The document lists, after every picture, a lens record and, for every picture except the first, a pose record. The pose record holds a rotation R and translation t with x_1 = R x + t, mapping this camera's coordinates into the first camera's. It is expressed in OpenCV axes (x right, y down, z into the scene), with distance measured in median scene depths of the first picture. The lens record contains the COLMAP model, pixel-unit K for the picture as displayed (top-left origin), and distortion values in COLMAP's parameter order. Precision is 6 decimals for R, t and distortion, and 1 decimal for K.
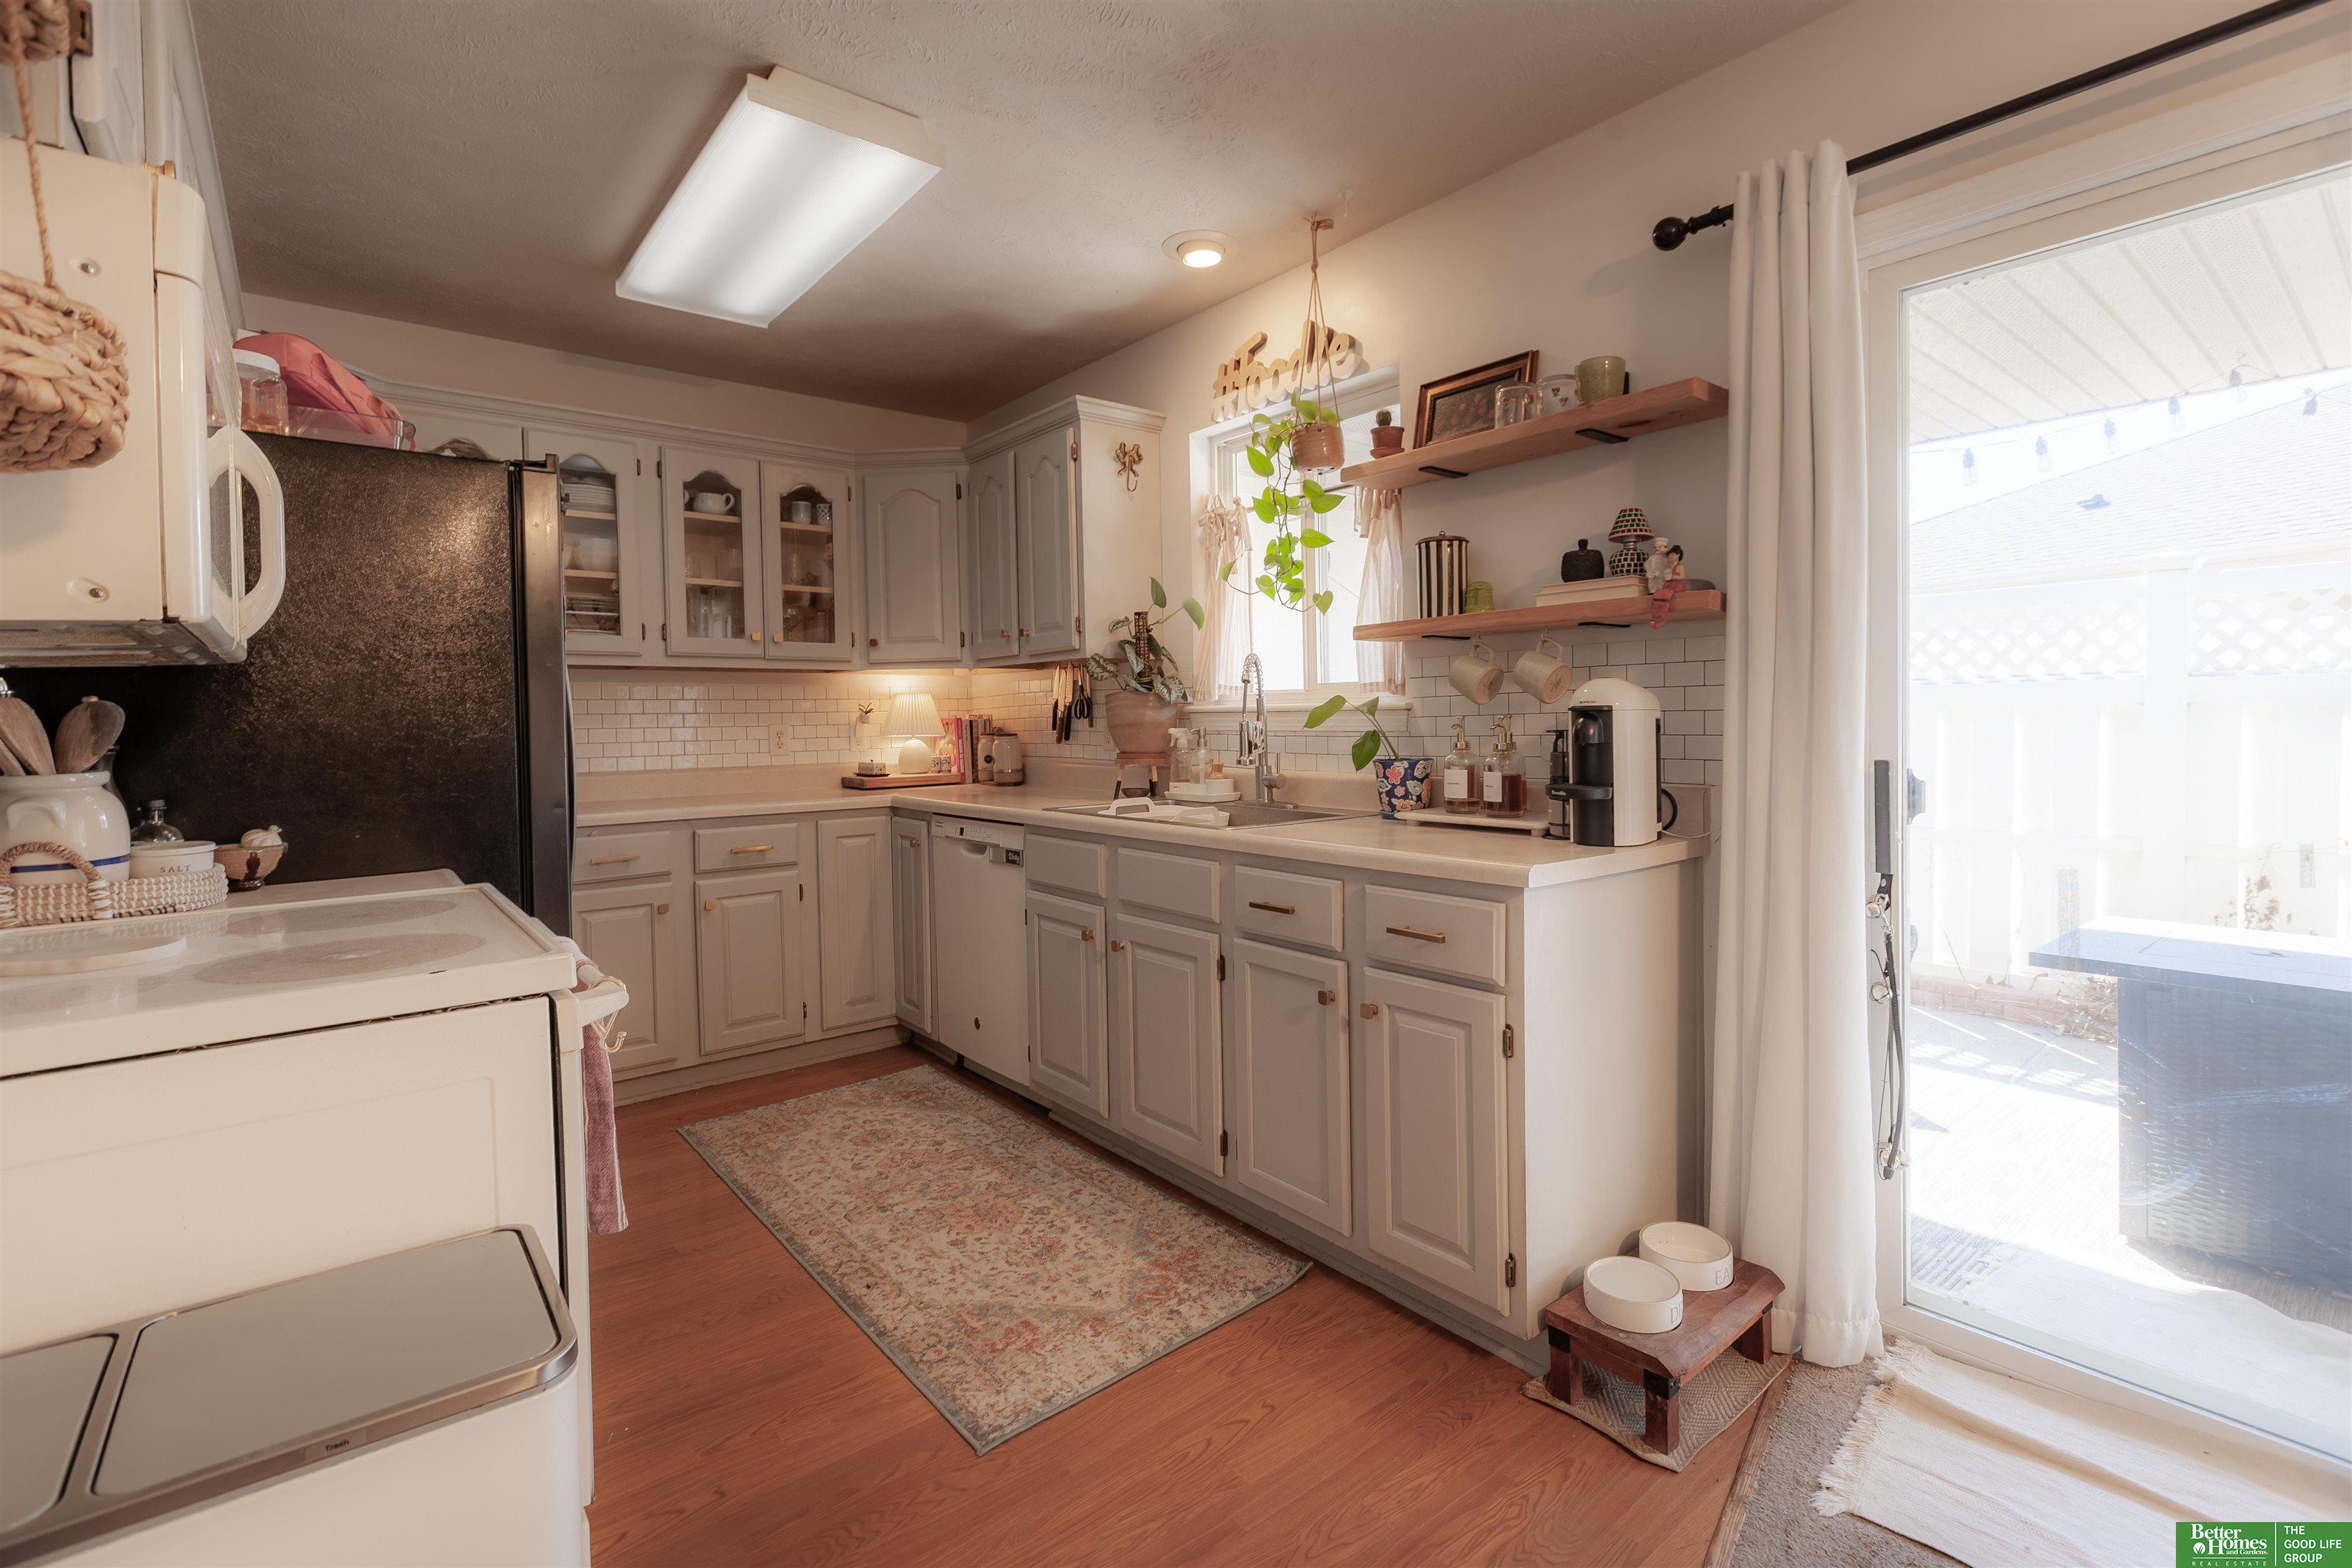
lens RADIAL K [[1081.7, 0, 1179.0], [0, 1081.7, 715.7], [0, 0, 1]] dist [-0.000473, 0.000149]
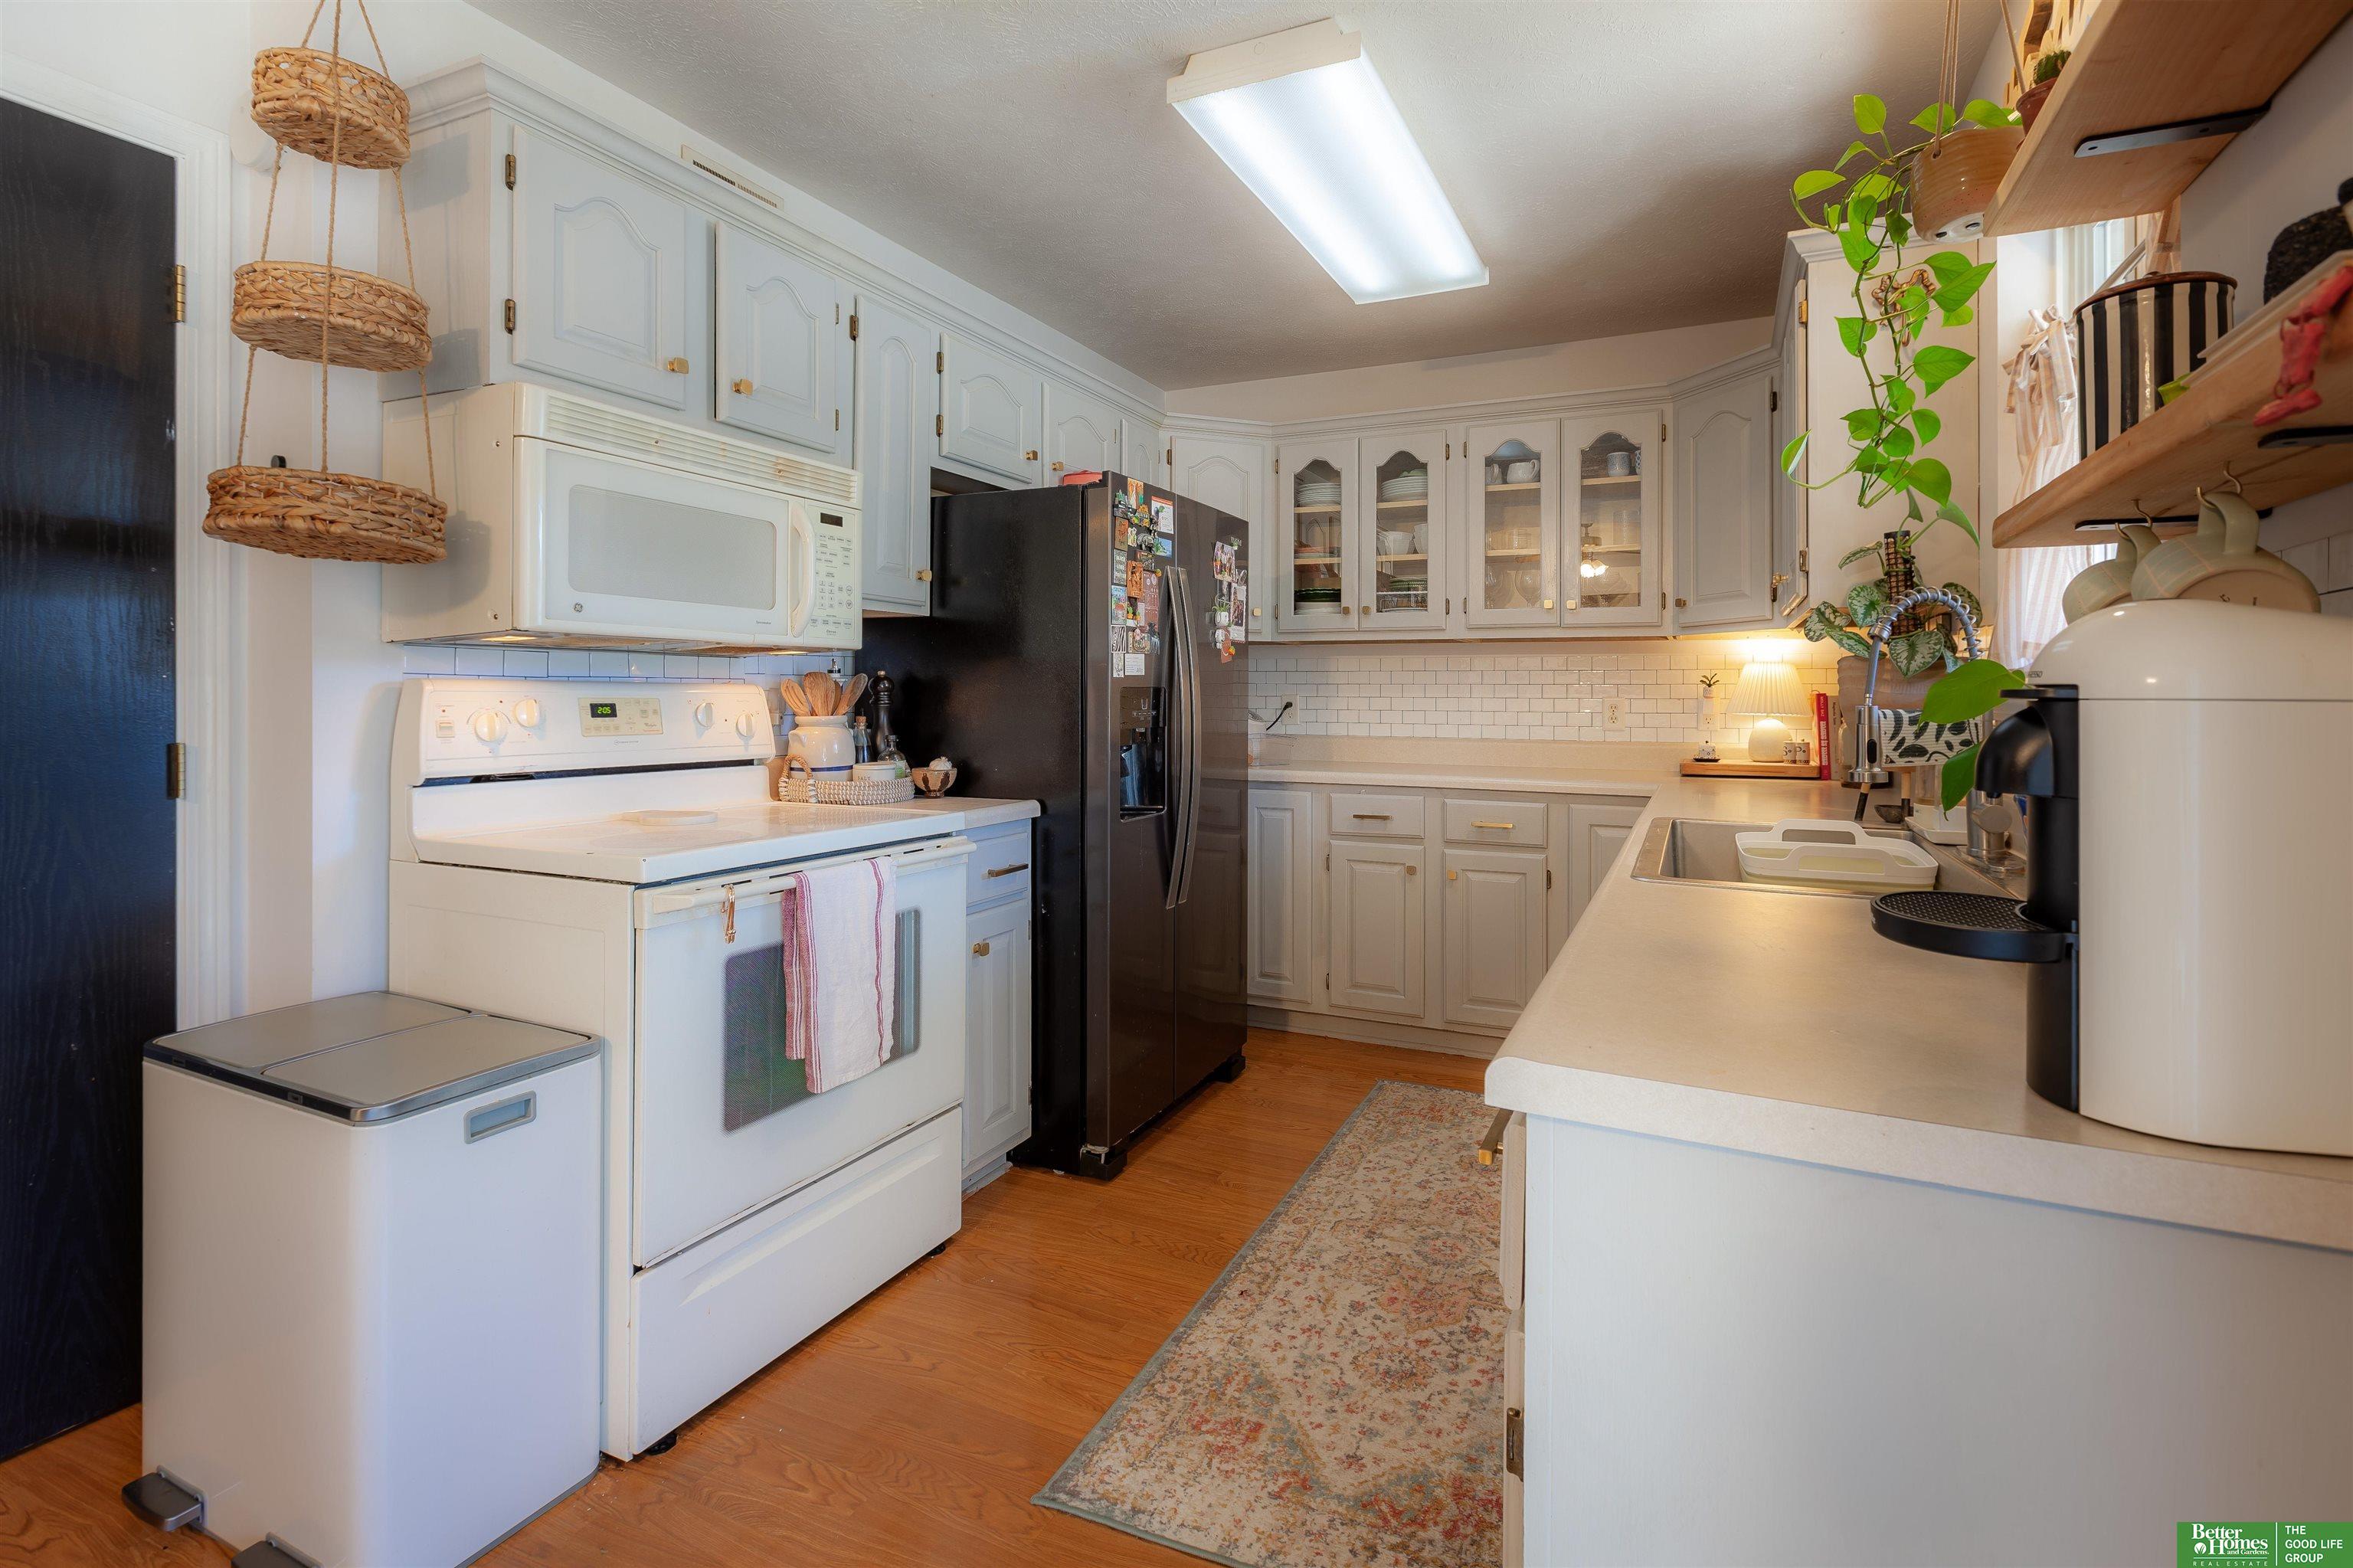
lens RADIAL K [[1027.2, 0, 1177.4], [0, 1027.2, 678.7], [0, 0, 1]] dist [-0.000917, -0.000029]
pose [[0.455766, 0.003255, -0.890094, 0.390608], [-0.010356, 0.999945, -0.001646, -0.004077], [0.890040, 0.009968, 0.455774, 0.435688]]
